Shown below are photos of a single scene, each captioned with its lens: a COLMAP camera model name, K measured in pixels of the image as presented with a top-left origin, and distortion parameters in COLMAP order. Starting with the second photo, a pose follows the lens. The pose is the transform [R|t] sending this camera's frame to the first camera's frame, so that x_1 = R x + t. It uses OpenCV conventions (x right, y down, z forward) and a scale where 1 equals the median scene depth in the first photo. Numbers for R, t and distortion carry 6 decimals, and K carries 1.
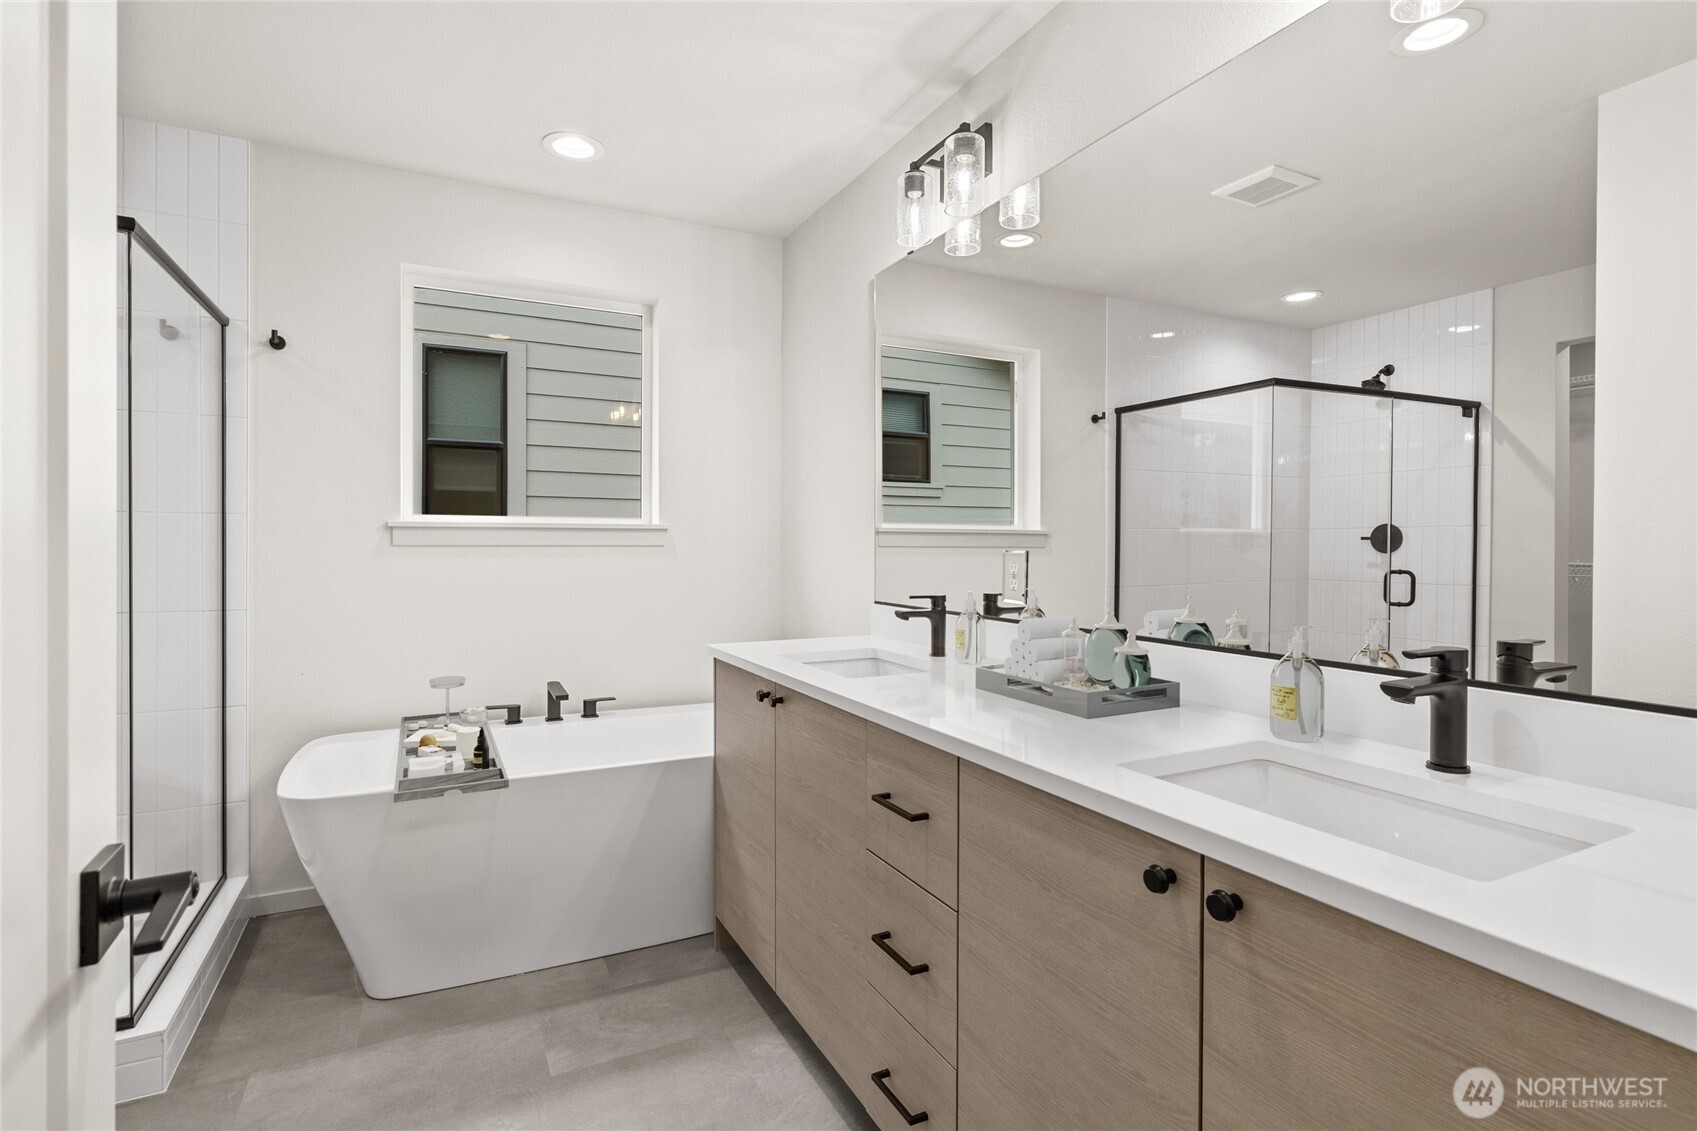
lens RADIAL K [[817.7, 0, 848.5], [0, 817.7, 565.5], [0, 0, 1]] dist [-0.000015, -0.000095]
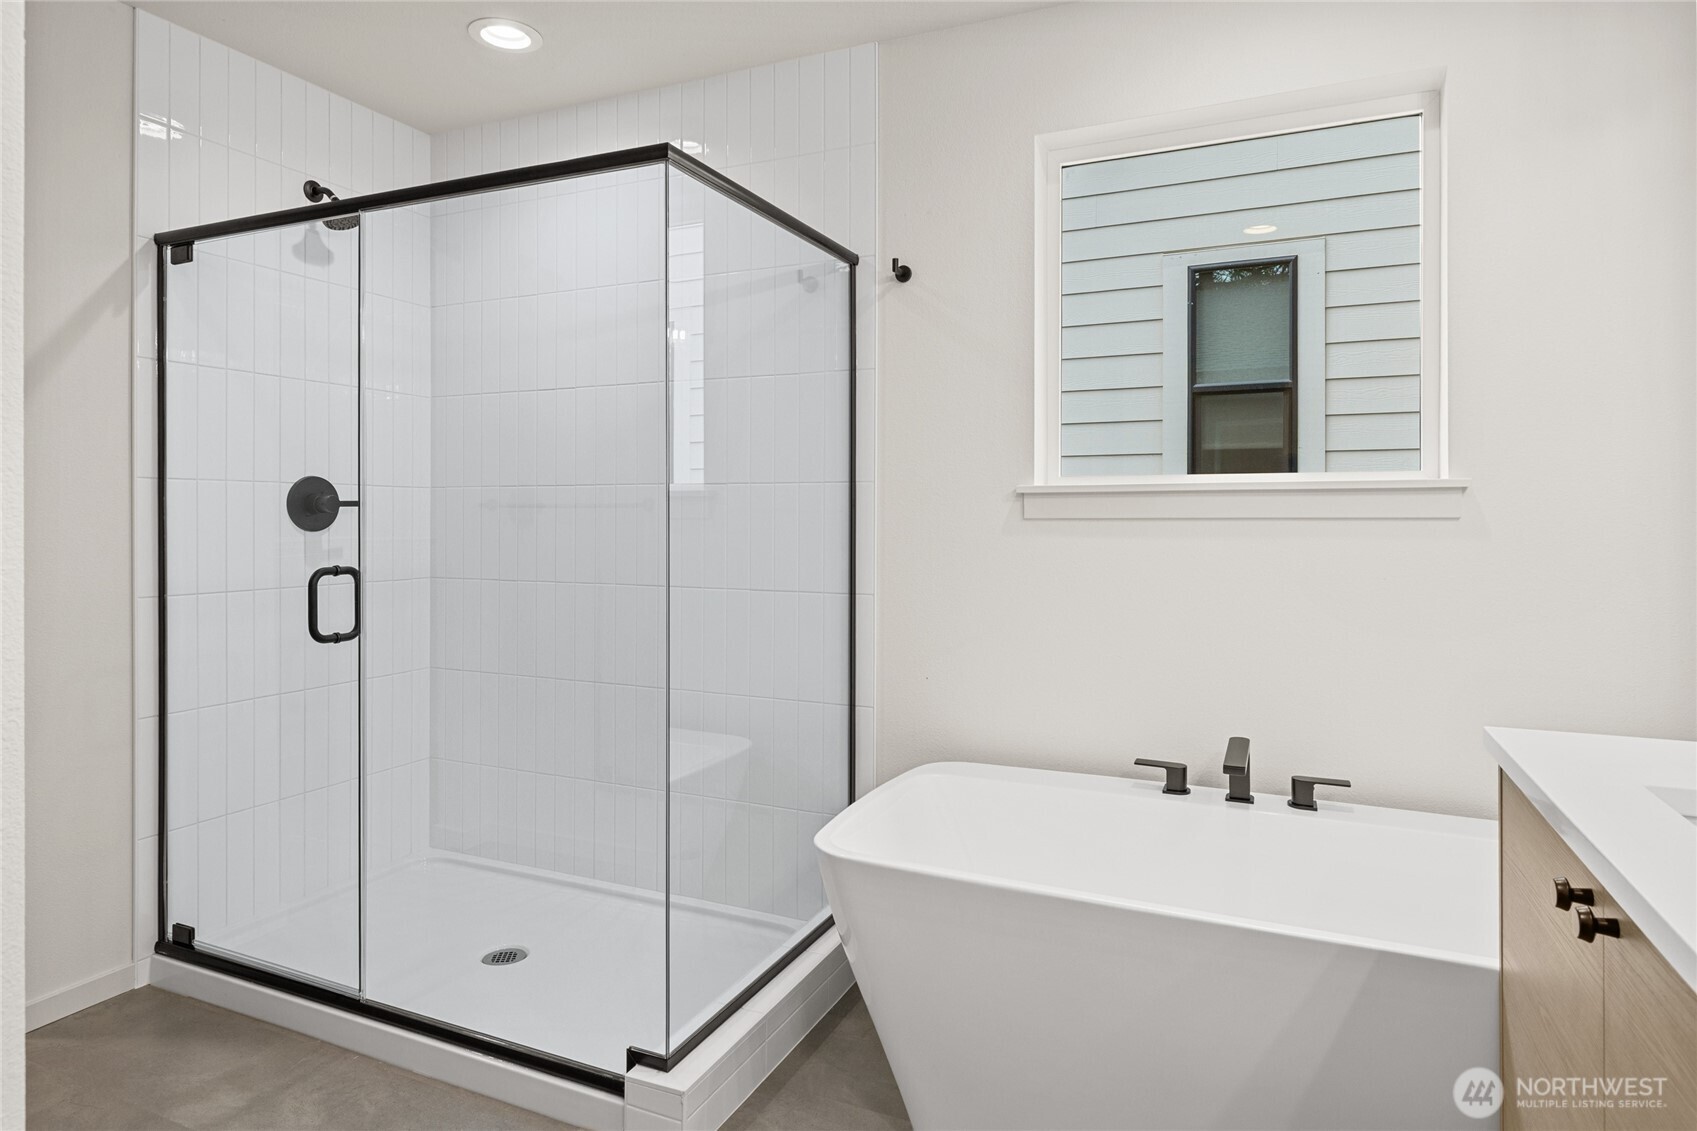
lens RADIAL K [[969.3, 0, 845.7], [0, 969.3, 520.3], [0, 0, 1]] dist [-0.001712, -0.000621]
pose [[0.615661, -0.001903, -0.788009, 0.030642], [-0.018298, 0.999693, -0.016711, -0.004383], [0.787799, 0.024707, 0.615437, 0.282773]]
